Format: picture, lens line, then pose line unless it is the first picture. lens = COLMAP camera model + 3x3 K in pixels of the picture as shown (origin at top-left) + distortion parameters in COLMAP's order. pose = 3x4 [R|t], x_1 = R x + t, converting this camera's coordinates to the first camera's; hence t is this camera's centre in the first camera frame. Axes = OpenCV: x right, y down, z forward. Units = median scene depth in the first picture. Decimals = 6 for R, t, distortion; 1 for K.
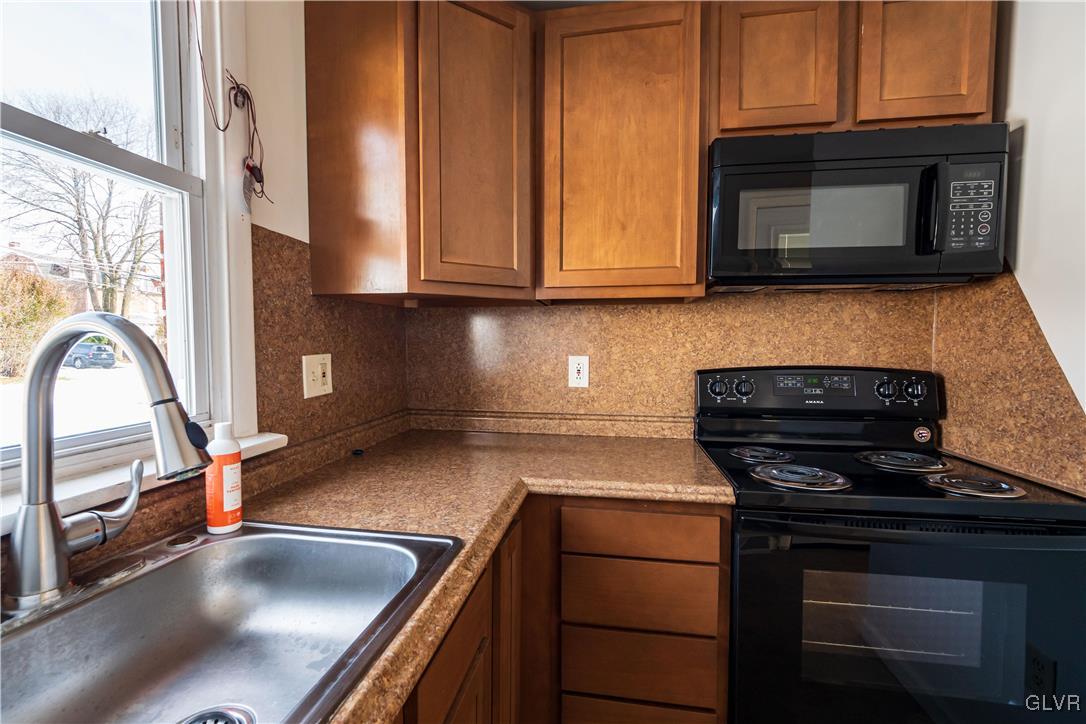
lens RADIAL K [[456.1, 0, 543.0], [0, 456.1, 362.0], [0, 0, 1]] dist [0.016398, -0.014550]
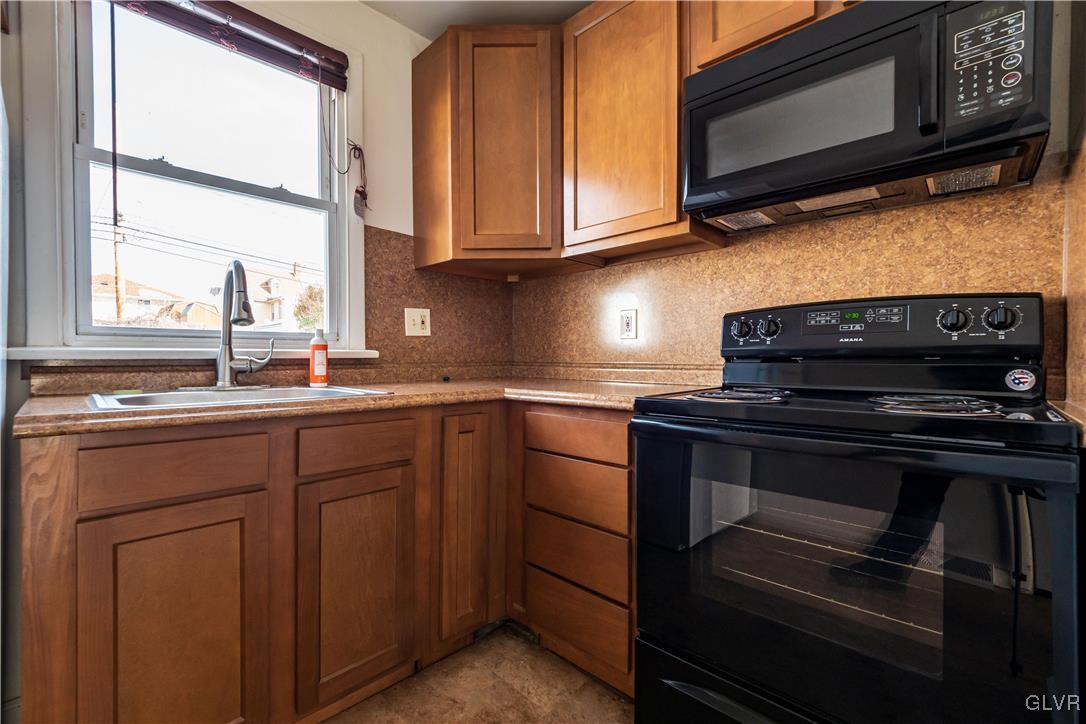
lens RADIAL K [[461.4, 0, 543.0], [0, 461.4, 362.0], [0, 0, 1]] dist [-0.003160, -0.000374]
pose [[0.829971, 0.004109, -0.557792, 0.658513], [-0.019431, 0.999579, -0.021549, 0.174102], [0.557468, 0.028723, 0.829701, -0.025418]]
